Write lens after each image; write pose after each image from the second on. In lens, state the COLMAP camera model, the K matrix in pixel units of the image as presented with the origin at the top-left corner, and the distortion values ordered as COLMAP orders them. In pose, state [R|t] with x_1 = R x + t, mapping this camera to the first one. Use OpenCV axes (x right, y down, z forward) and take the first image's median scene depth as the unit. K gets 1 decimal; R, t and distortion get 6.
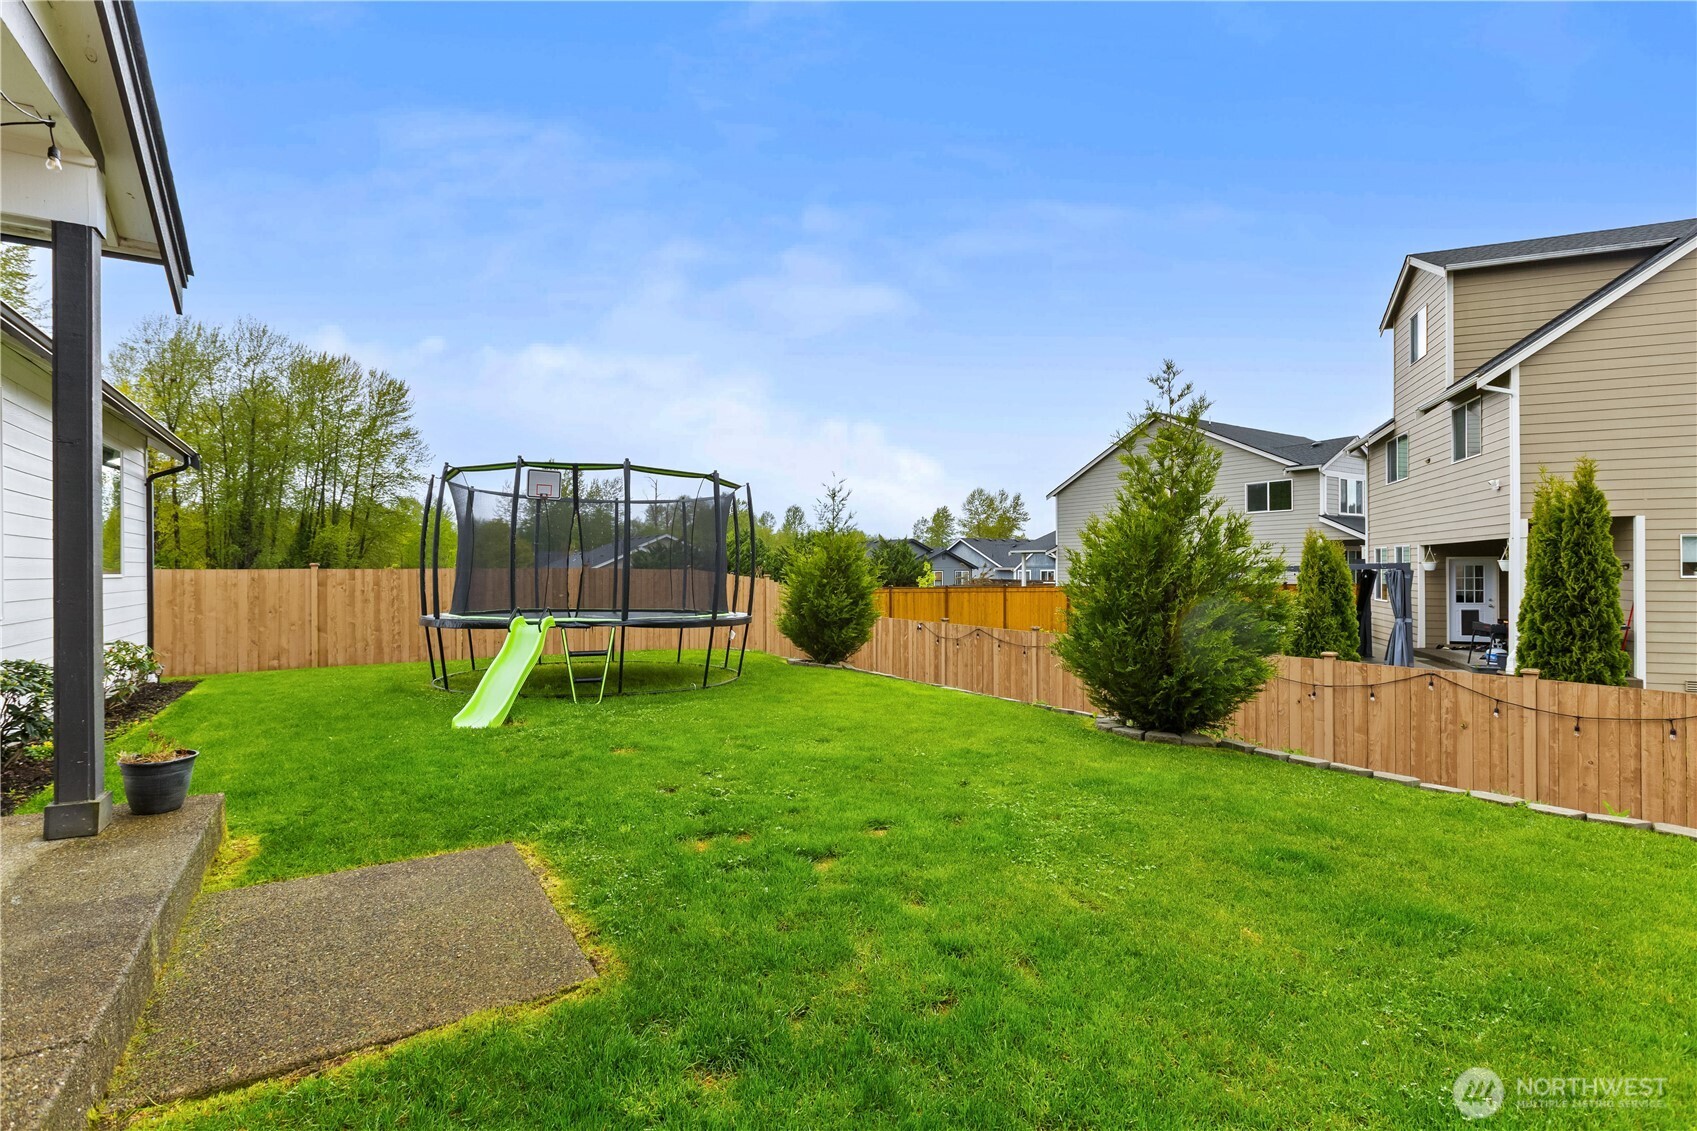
lens RADIAL K [[783.8, 0, 848.5], [0, 783.8, 565.5], [0, 0, 1]] dist [-0.000359, 0.000045]
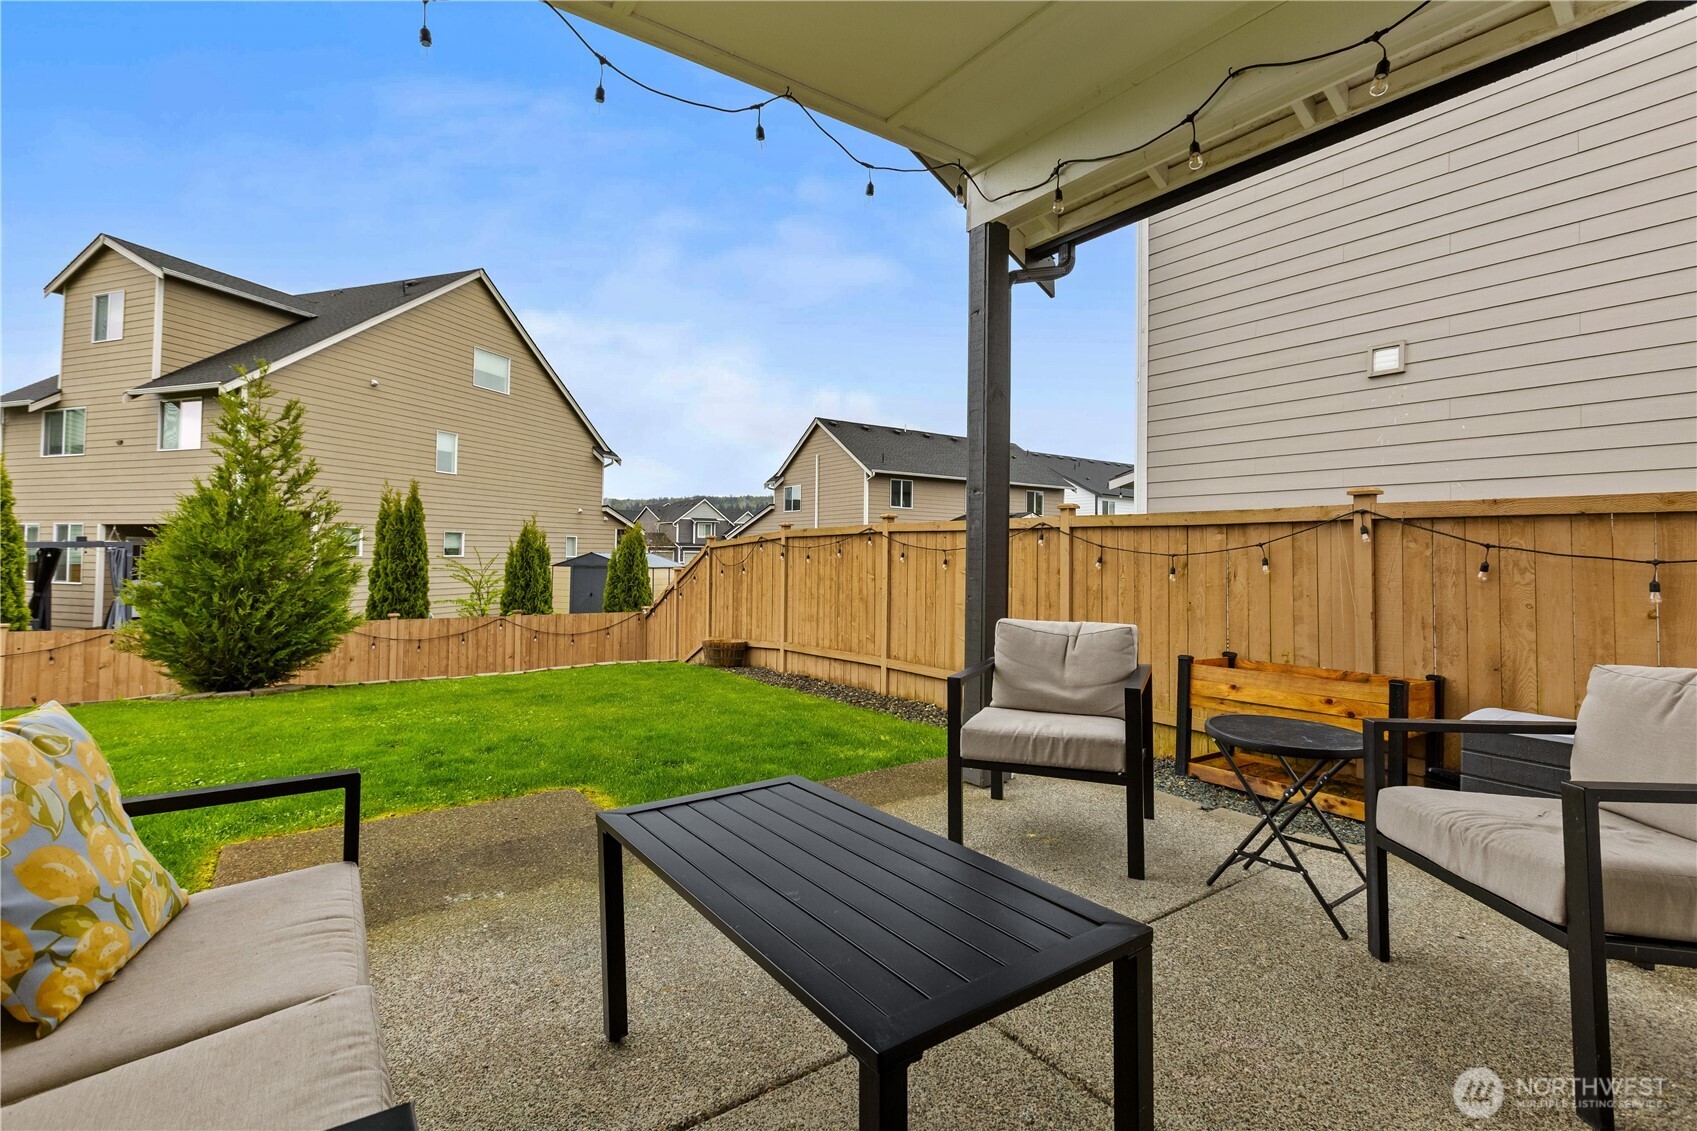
lens RADIAL K [[783.8, 0, 848.5], [0, 783.8, 565.5], [0, 0, 1]] dist [-0.000359, 0.000045]
pose [[-0.067554, -0.009642, 0.997669, -0.420043], [-0.016977, 0.999820, 0.008513, 0.005526], [-0.997571, -0.016362, -0.067706, 0.125498]]
